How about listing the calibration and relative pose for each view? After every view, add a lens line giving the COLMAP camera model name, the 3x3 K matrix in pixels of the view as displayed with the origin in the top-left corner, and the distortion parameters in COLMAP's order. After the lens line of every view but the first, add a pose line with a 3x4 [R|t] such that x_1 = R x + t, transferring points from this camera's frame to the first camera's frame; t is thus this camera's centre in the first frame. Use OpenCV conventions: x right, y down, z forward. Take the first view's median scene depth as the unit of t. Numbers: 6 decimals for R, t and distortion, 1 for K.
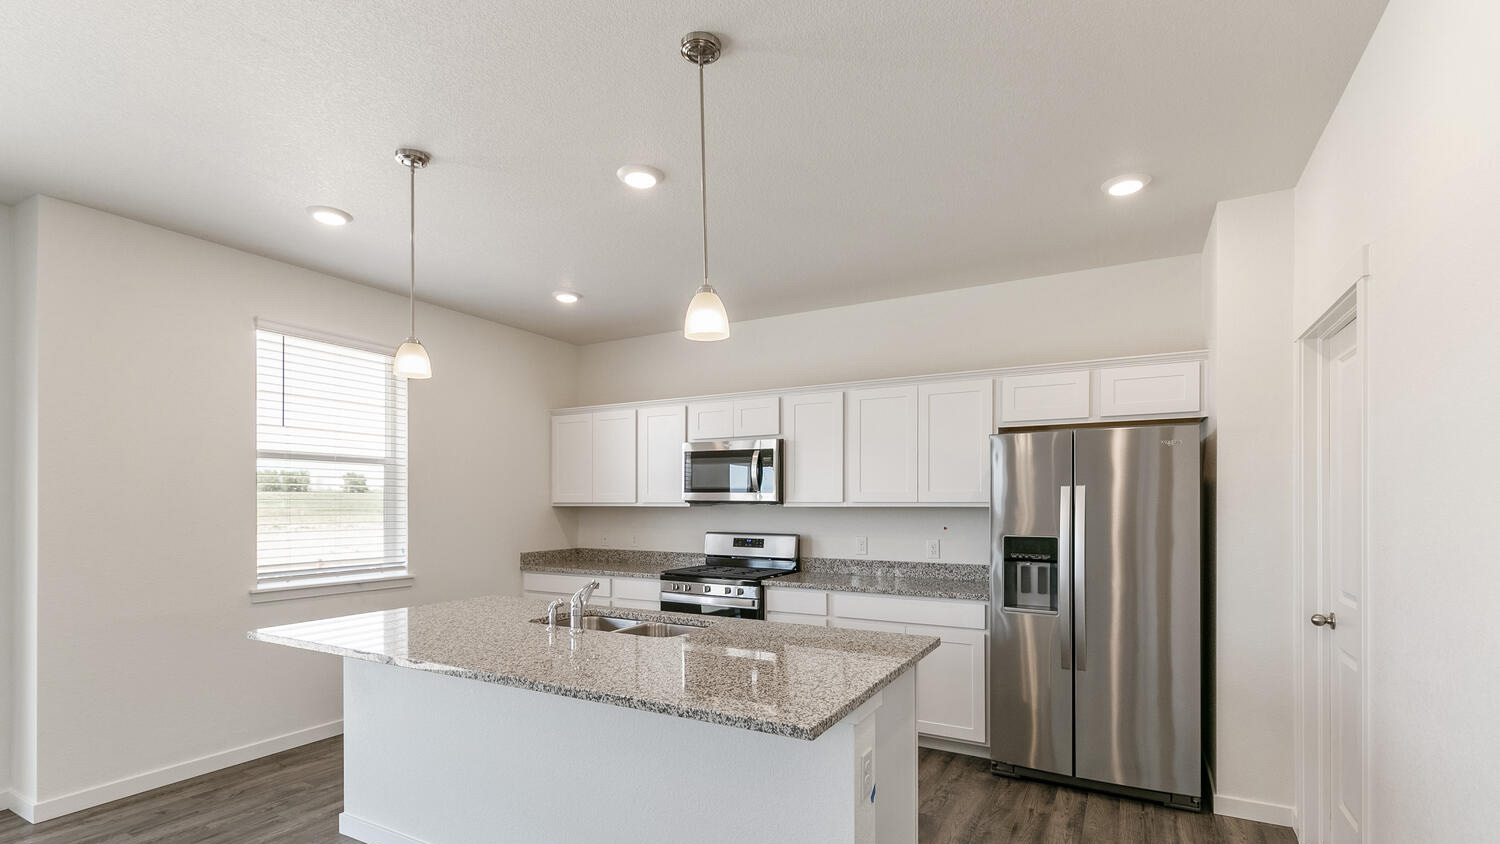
lens RADIAL K [[687.5, 0, 746.2], [0, 687.5, 488.4], [0, 0, 1]] dist [0.003532, -0.001299]
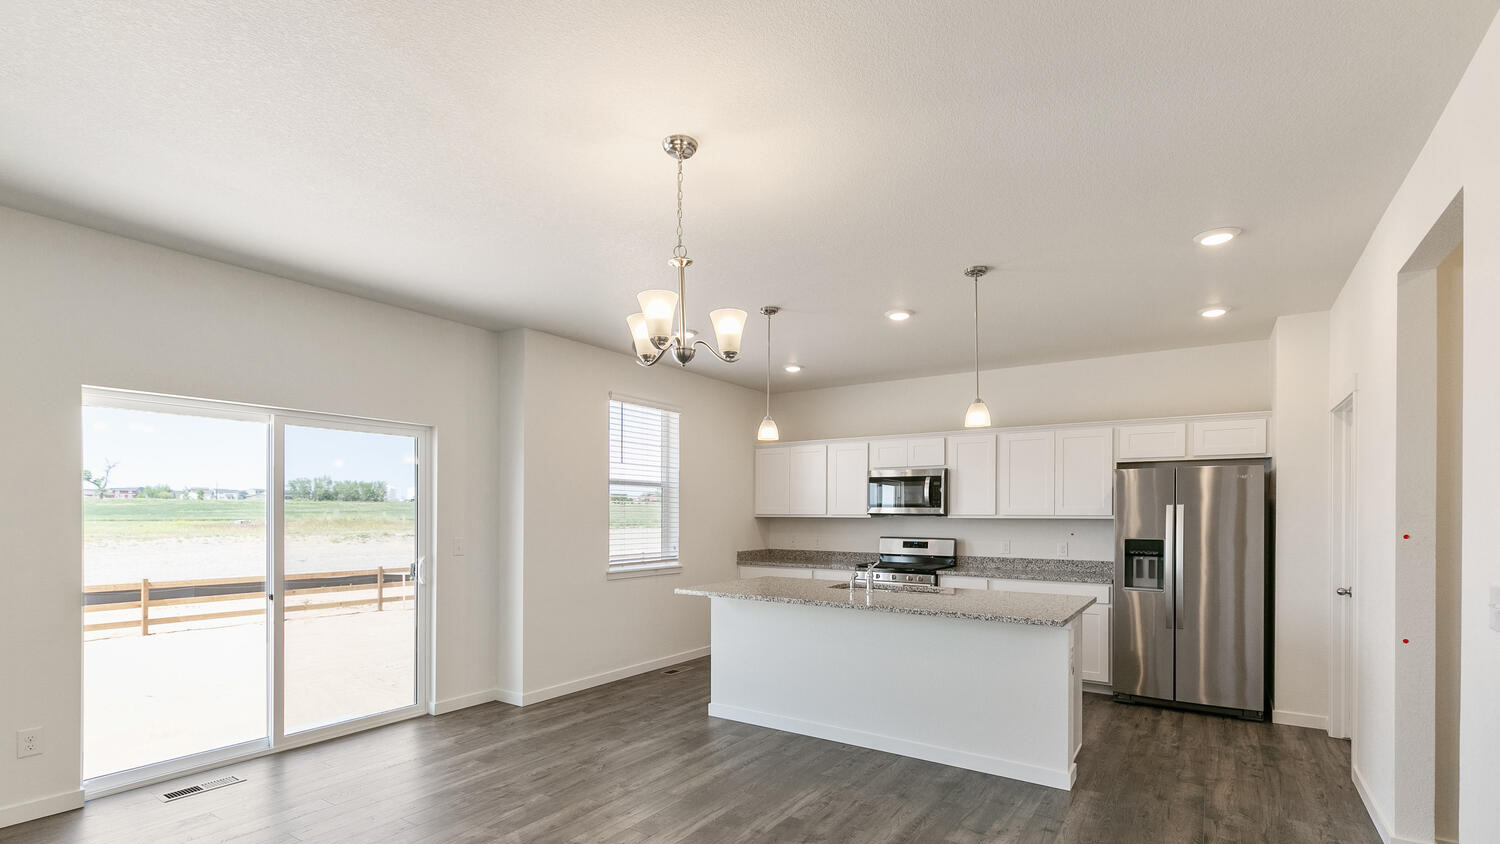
lens RADIAL K [[687.5, 0, 752.0], [0, 687.5, 510.2], [0, 0, 1]] dist [0.003532, -0.001299]
pose [[0.996866, 0.003310, -0.079037, -0.279059], [-0.002083, 0.999876, 0.015599, -0.011775], [0.079078, -0.015386, 0.996750, -0.486949]]
